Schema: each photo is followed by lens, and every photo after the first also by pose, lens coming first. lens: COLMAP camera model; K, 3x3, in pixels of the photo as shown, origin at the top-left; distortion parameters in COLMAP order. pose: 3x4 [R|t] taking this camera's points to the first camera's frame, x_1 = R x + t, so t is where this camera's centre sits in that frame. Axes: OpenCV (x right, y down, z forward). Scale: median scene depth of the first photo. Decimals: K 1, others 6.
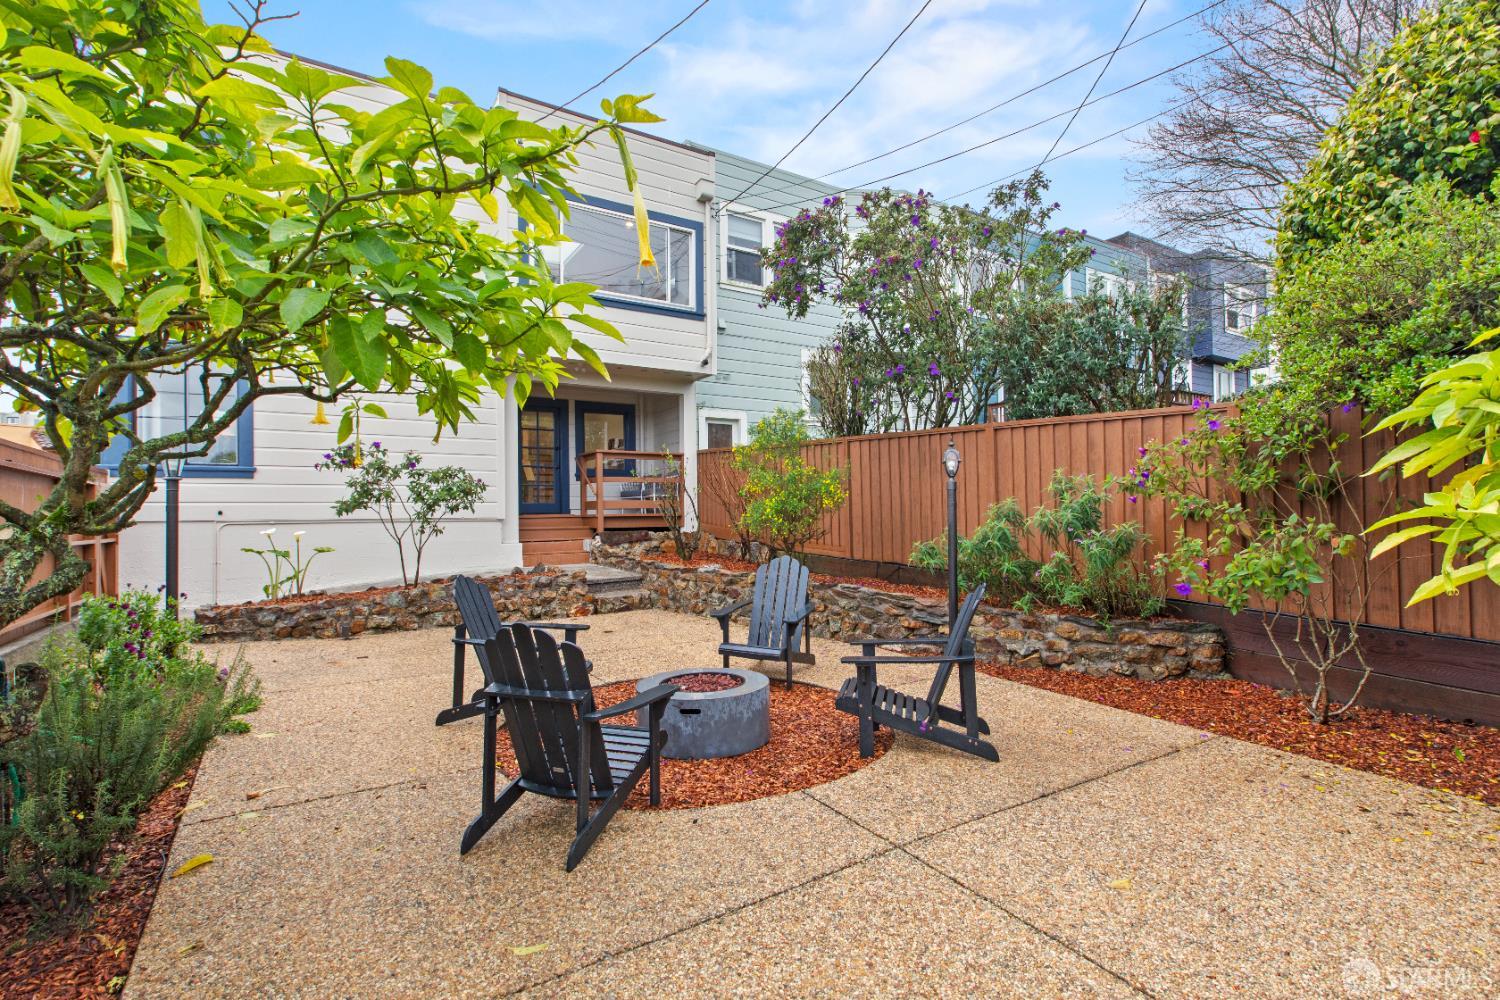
lens RADIAL K [[679.1, 0, 752.5], [0, 679.1, 469.7], [0, 0, 1]] dist [-0.001855, -0.000190]
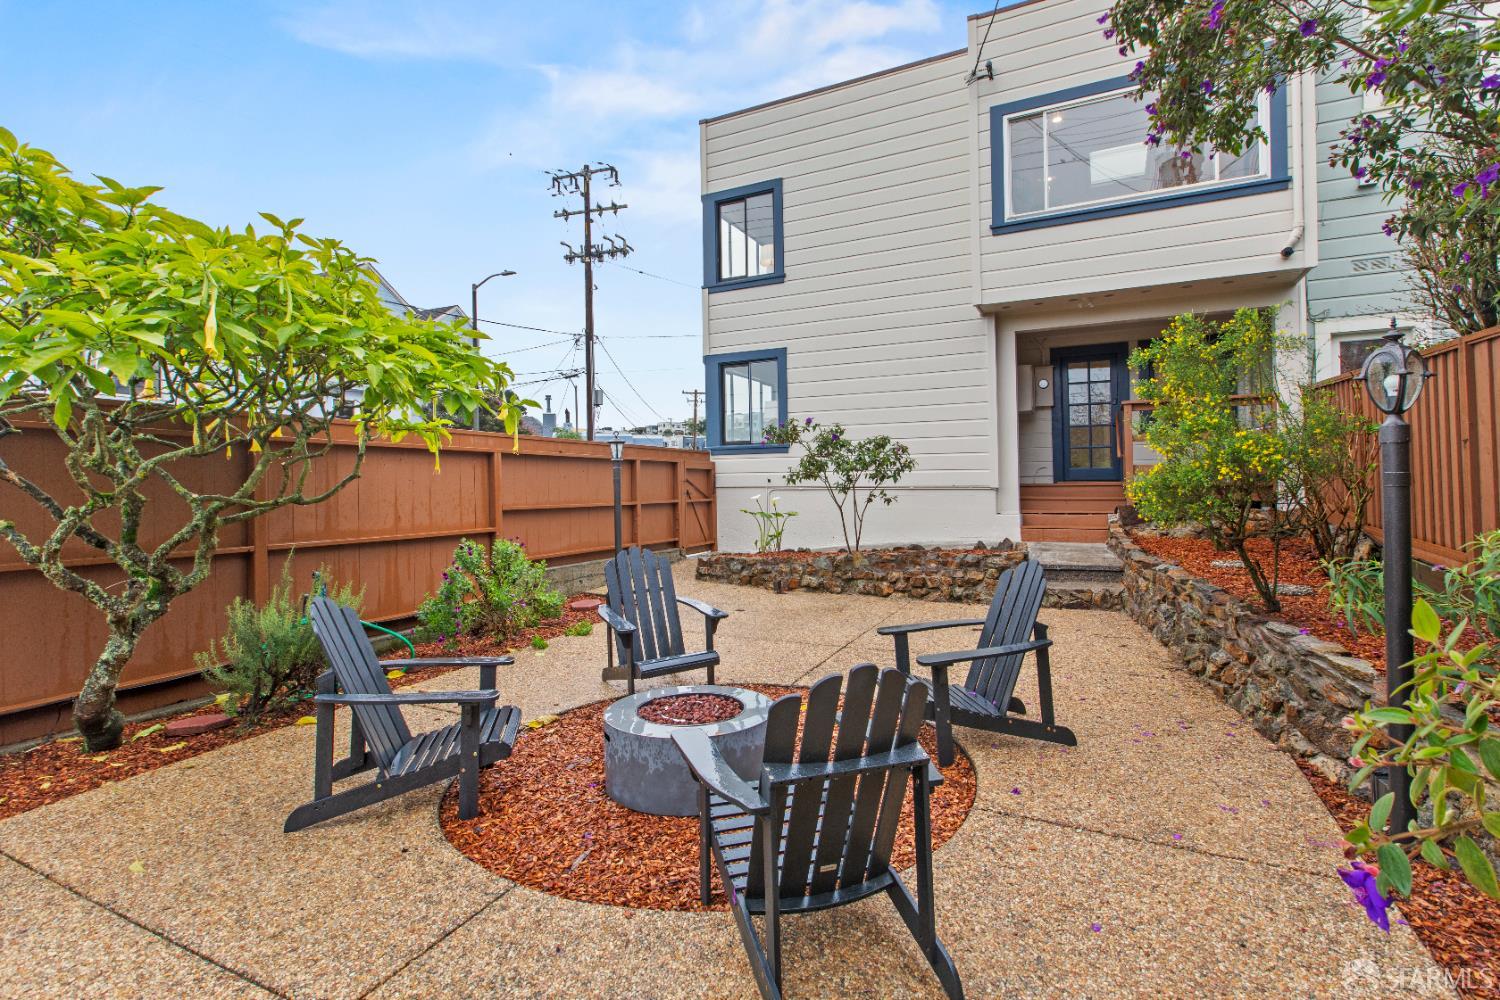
lens RADIAL K [[679.1, 0, 752.5], [0, 679.1, 469.7], [0, 0, 1]] dist [-0.001855, -0.000190]
pose [[0.544592, -0.008211, -0.838661, 0.294290], [0.055339, 0.998125, 0.026162, 0.008149], [0.836873, -0.060658, 0.544025, 0.300744]]
